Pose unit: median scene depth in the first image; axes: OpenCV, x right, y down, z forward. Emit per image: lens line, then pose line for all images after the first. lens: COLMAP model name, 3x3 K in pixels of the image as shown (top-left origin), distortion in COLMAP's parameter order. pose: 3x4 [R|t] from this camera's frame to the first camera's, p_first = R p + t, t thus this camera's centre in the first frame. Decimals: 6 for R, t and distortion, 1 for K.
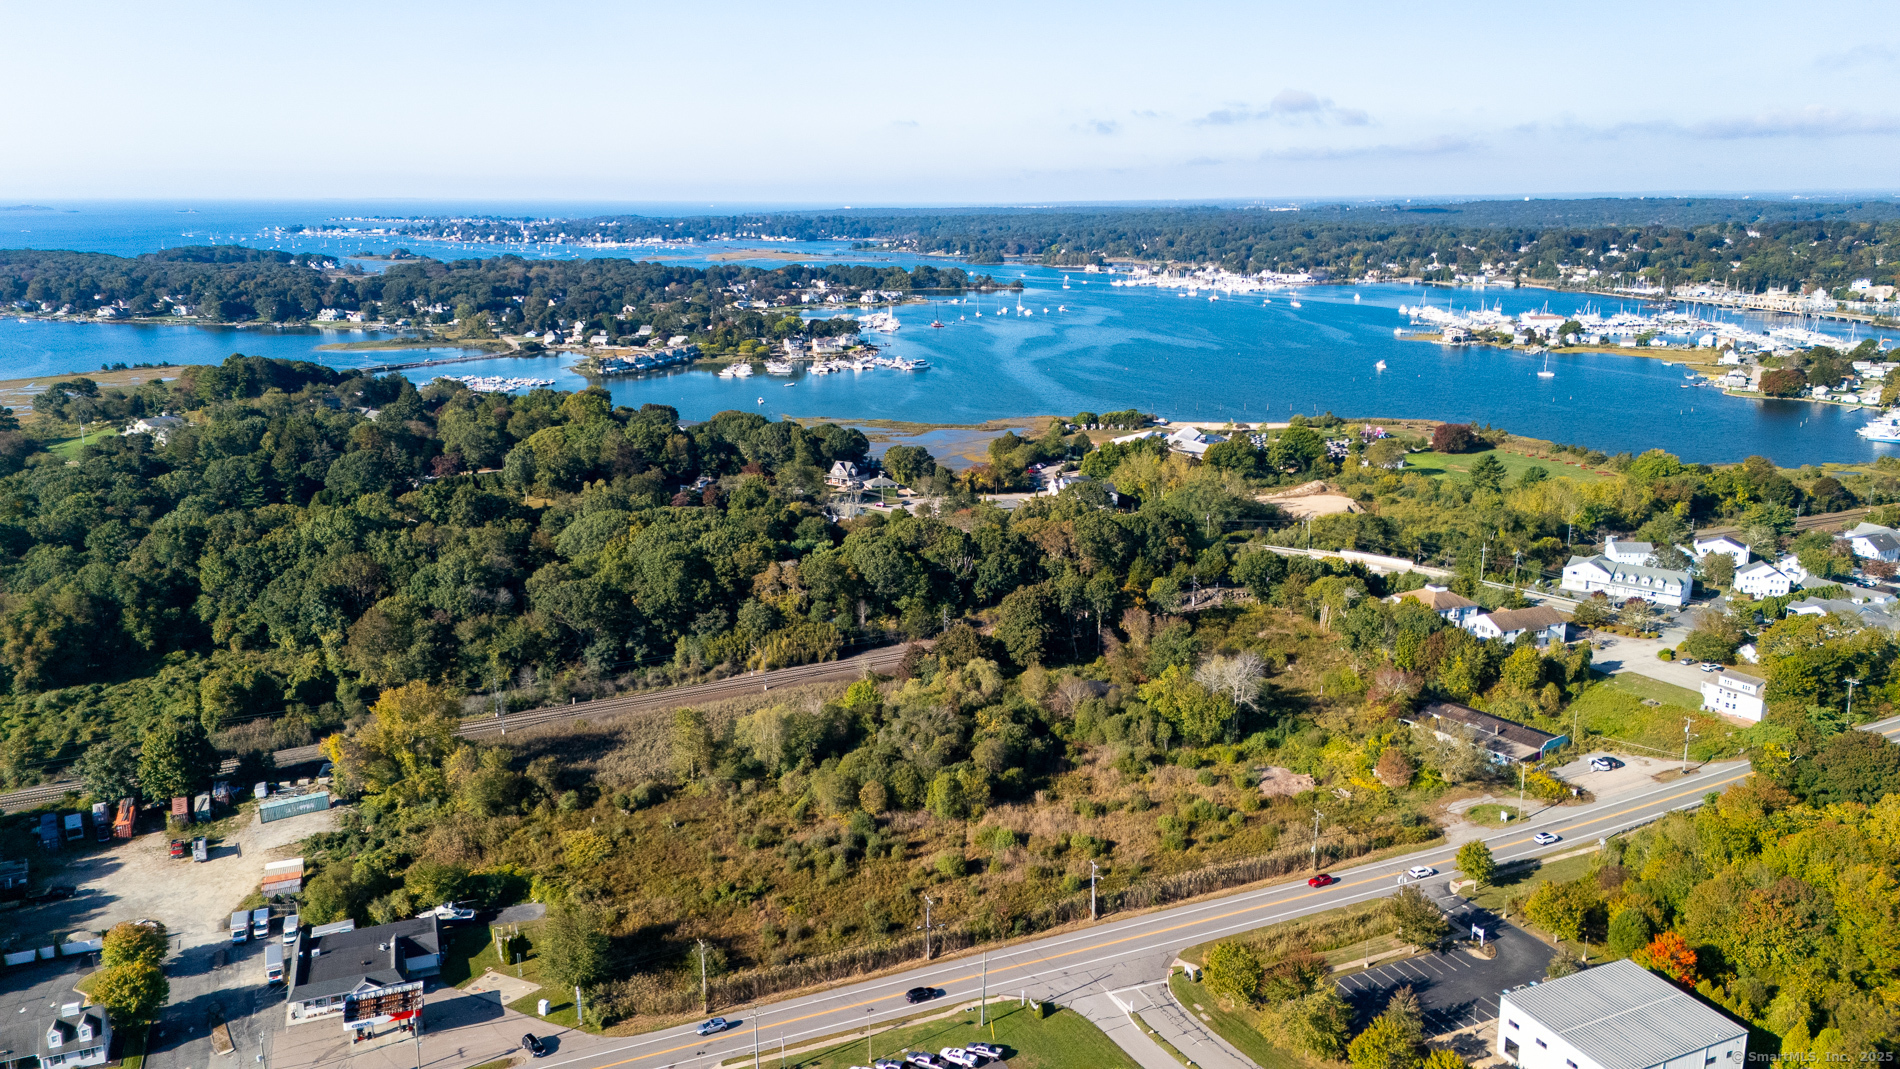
lens RADIAL K [[1376.2, 0, 951.5], [0, 1376.2, 545.0], [0, 0, 1]] dist [0.096844, -0.108164]
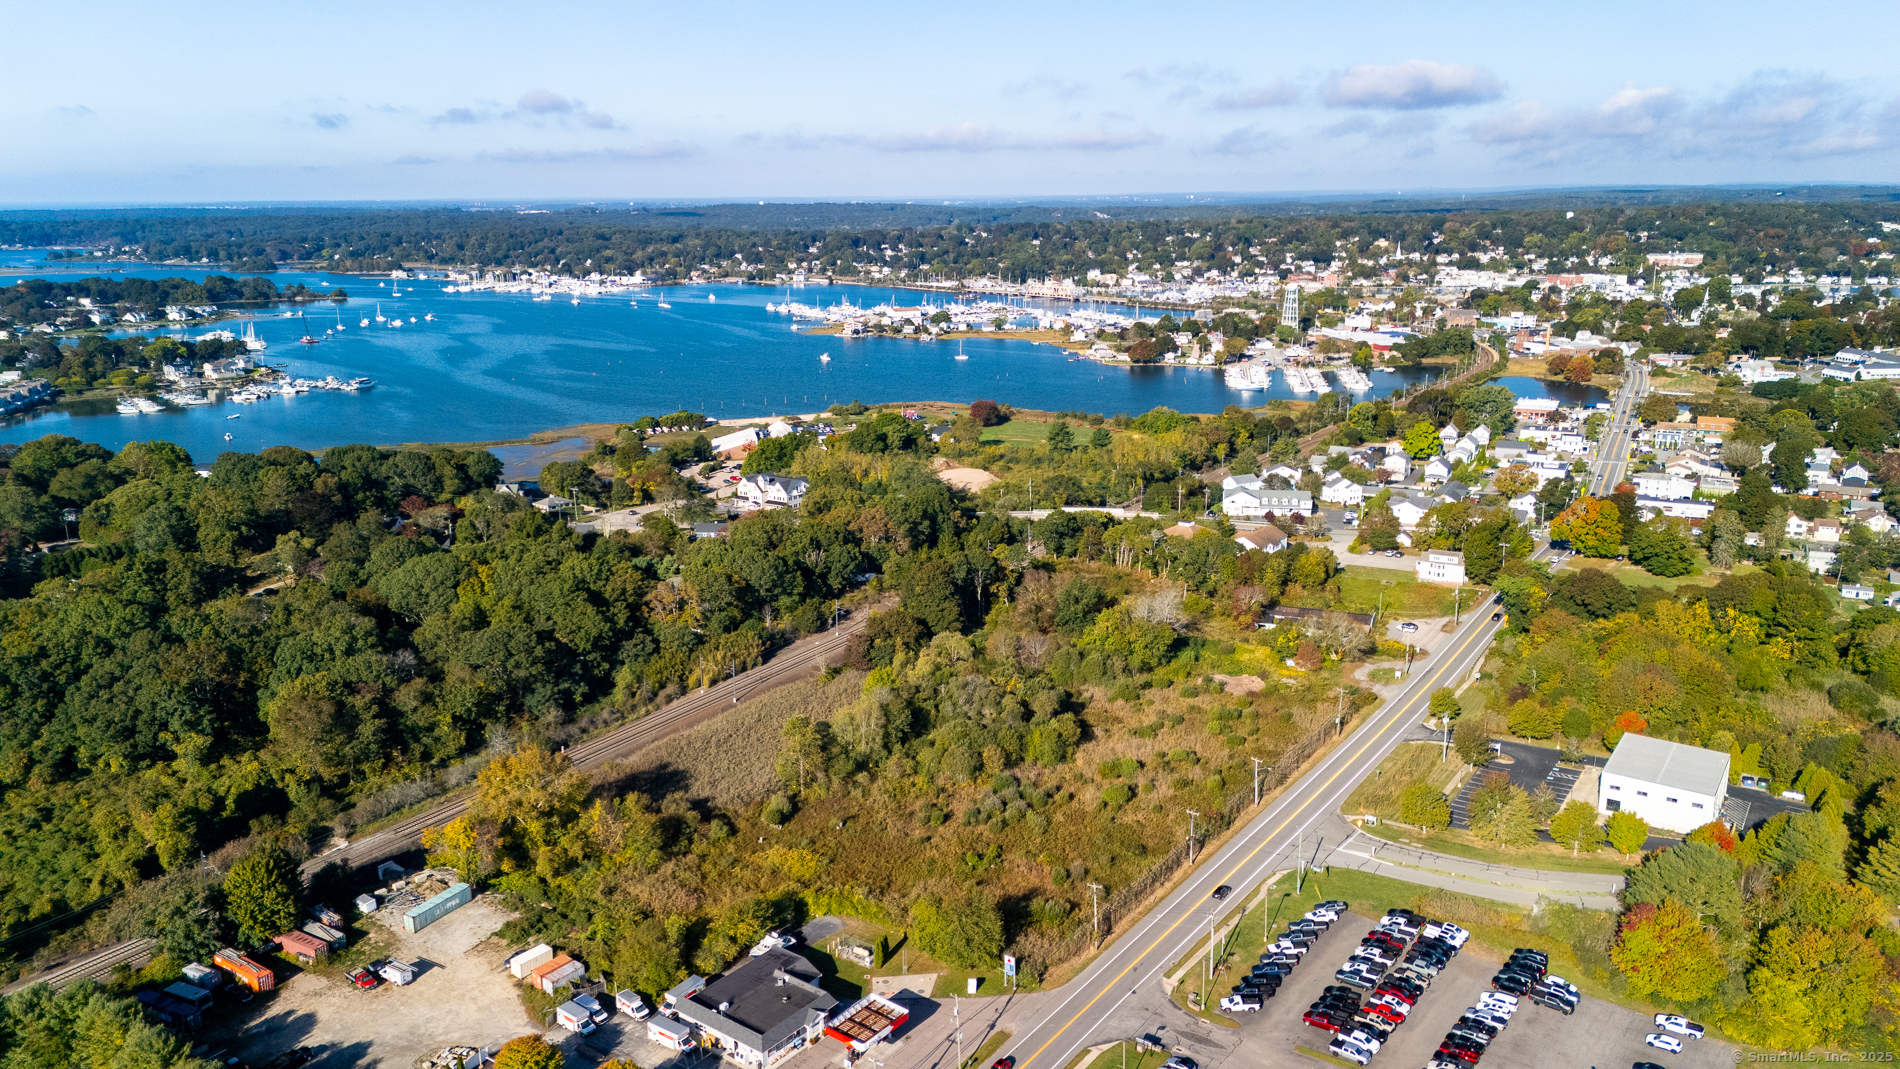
lens RADIAL K [[1376.2, 0, 951.5], [0, 1376.2, 545.0], [0, 0, 1]] dist [0.096844, -0.108164]
pose [[0.856046, -0.129647, 0.500376, -0.413837], [0.130441, 0.990887, 0.033579, -0.017269], [-0.500170, 0.036524, 0.865157, 0.050758]]
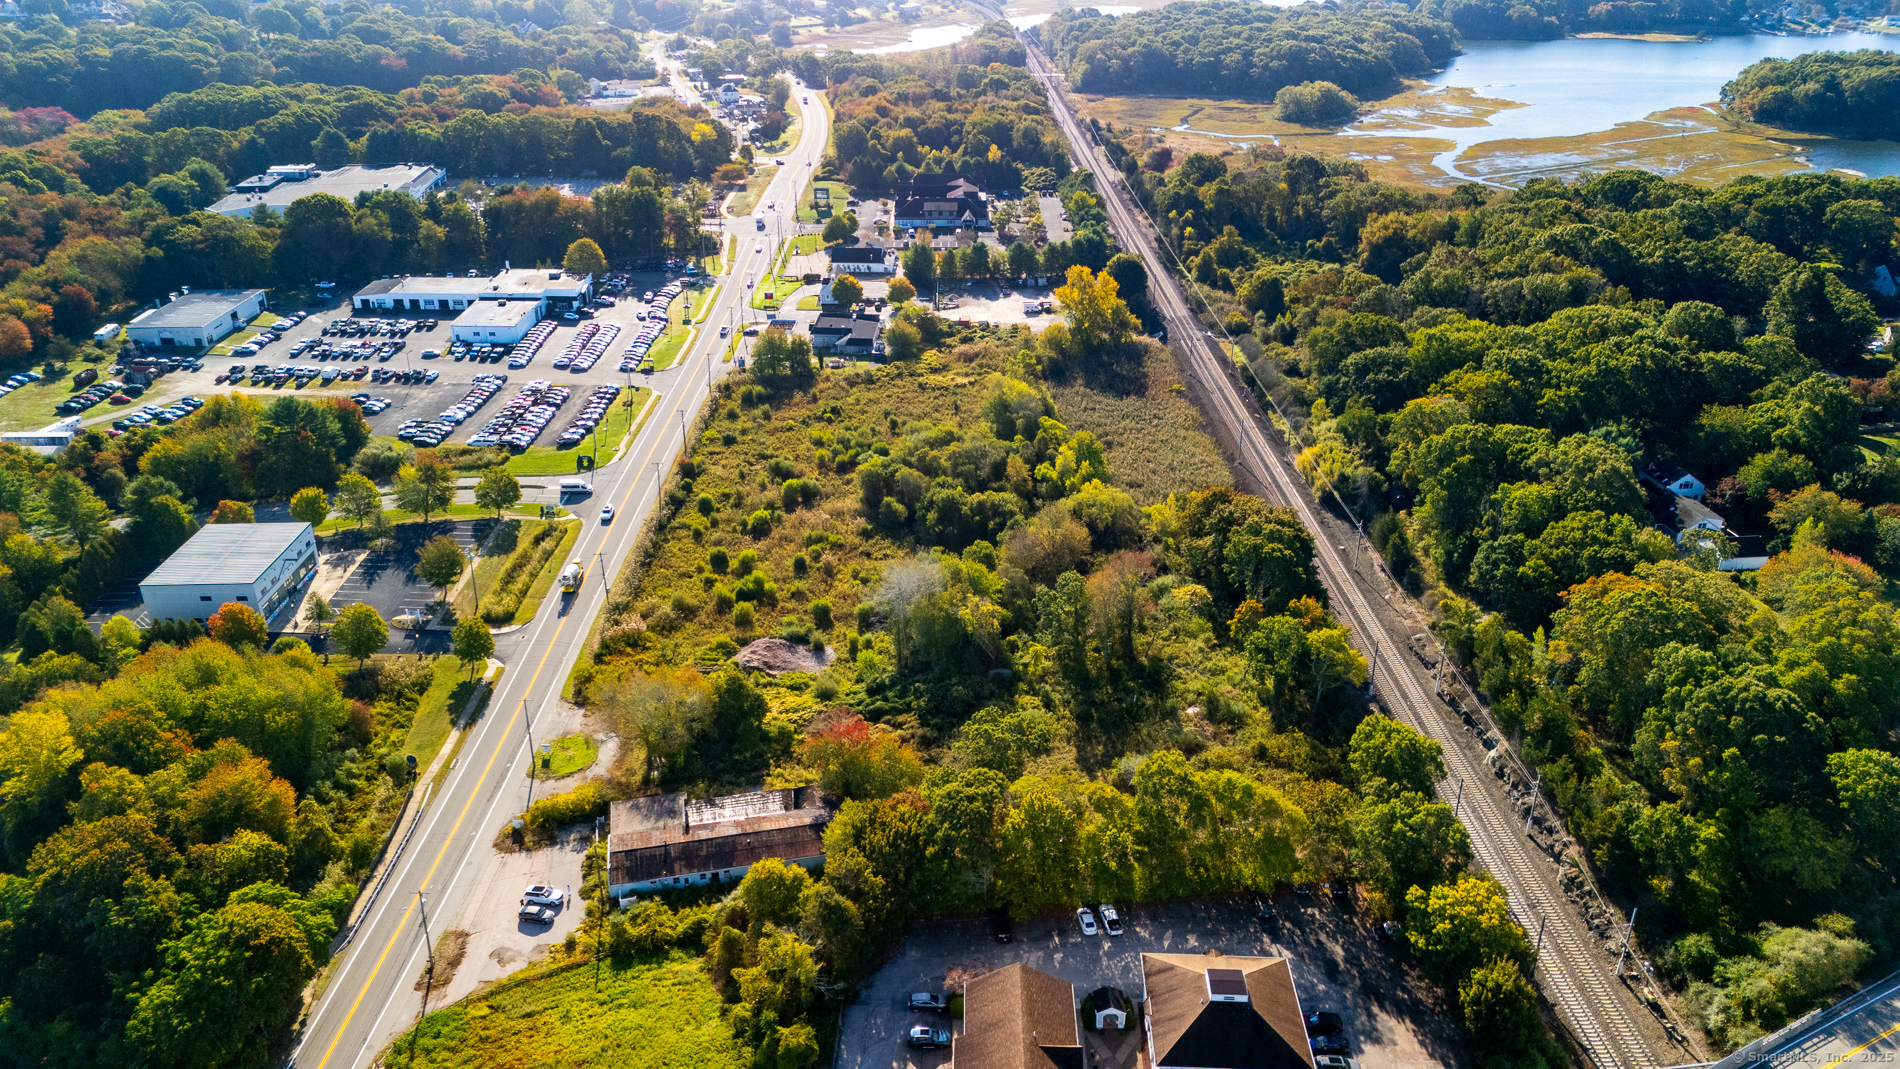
lens RADIAL K [[1380.0, 0, 951.5], [0, 1380.0, 531.9], [0, 0, 1]] dist [0.087821, -0.091925]
pose [[-0.407145, 0.395201, -0.823438, 0.613850], [-0.227848, 0.829096, 0.510574, -0.241502], [0.884488, 0.395496, -0.247516, 0.922092]]
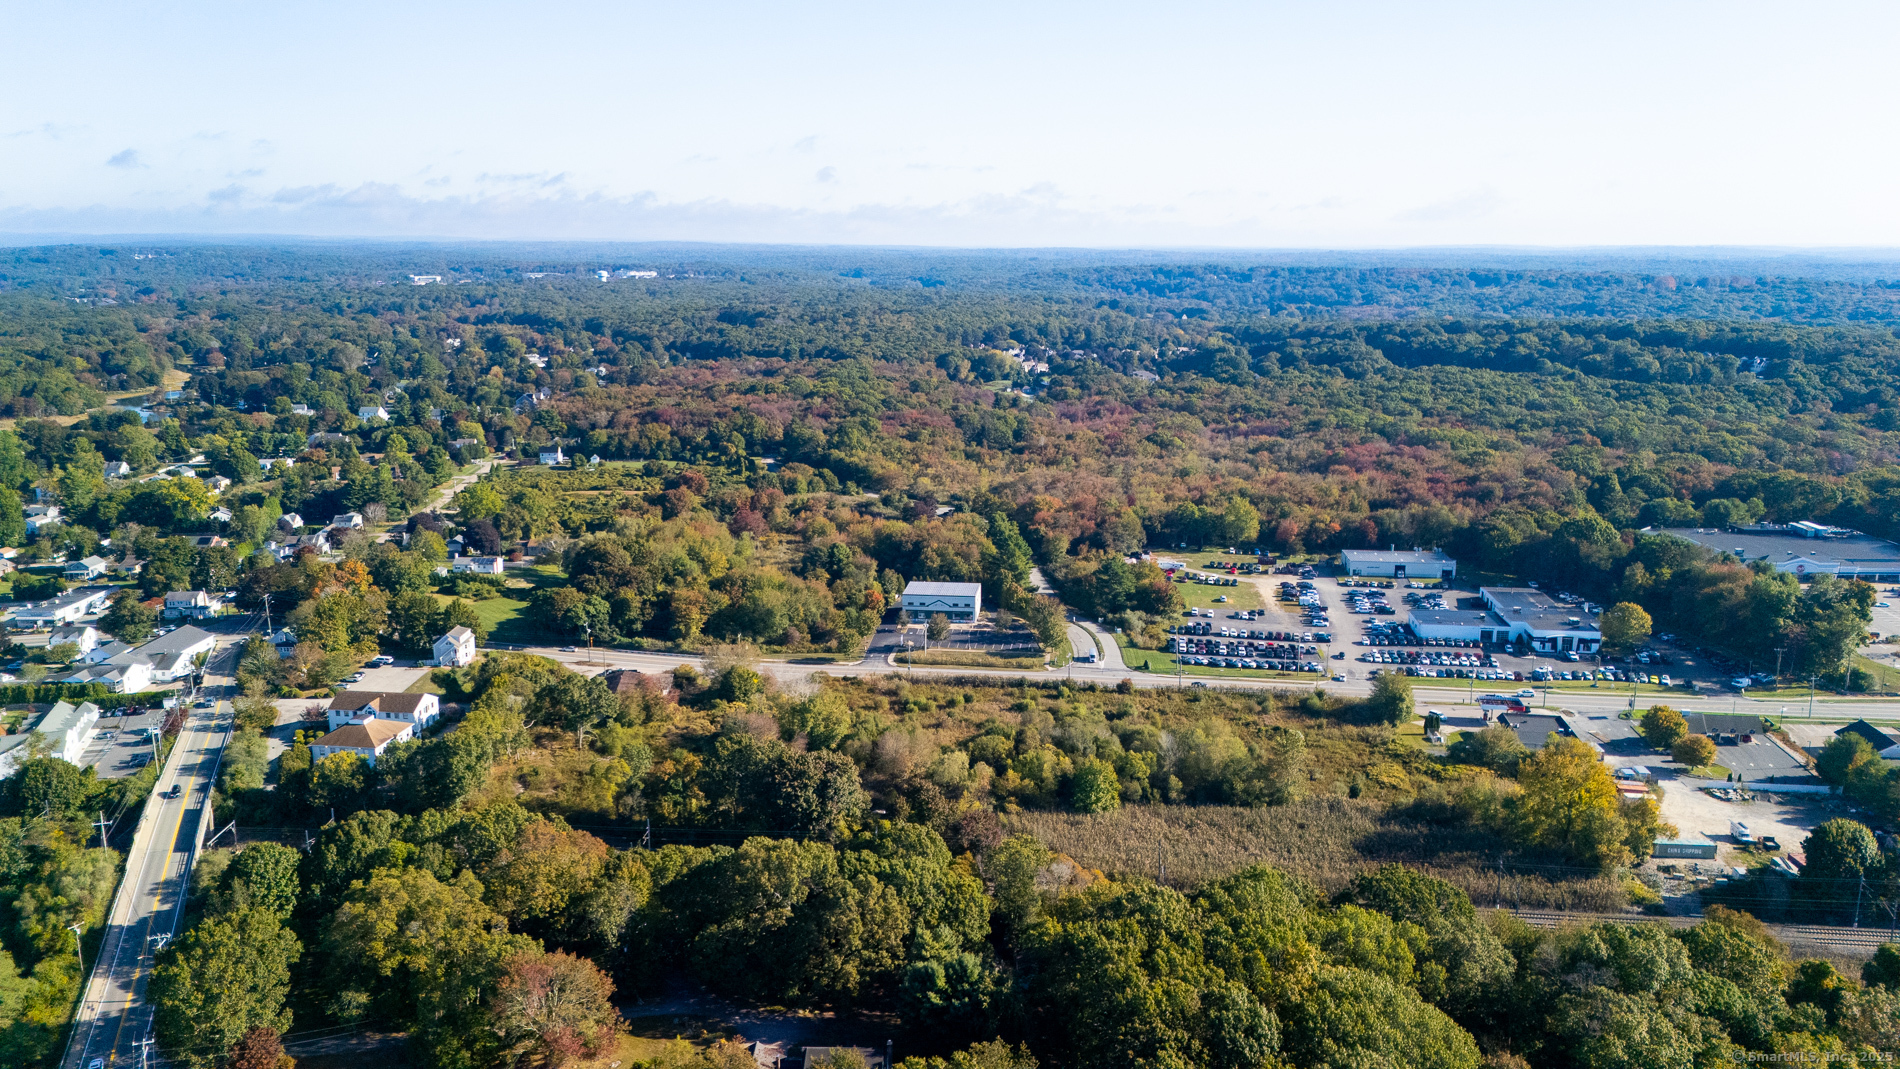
lens RADIAL K [[1371.9, 0, 951.3], [0, 1371.9, 555.1], [0, 0, 1]] dist [0.103207, -0.124937]
pose [[-0.860833, -0.112707, 0.496250, -0.339166], [0.124306, 0.899054, 0.419822, -0.344178], [-0.493472, 0.423084, -0.759925, 1.338180]]
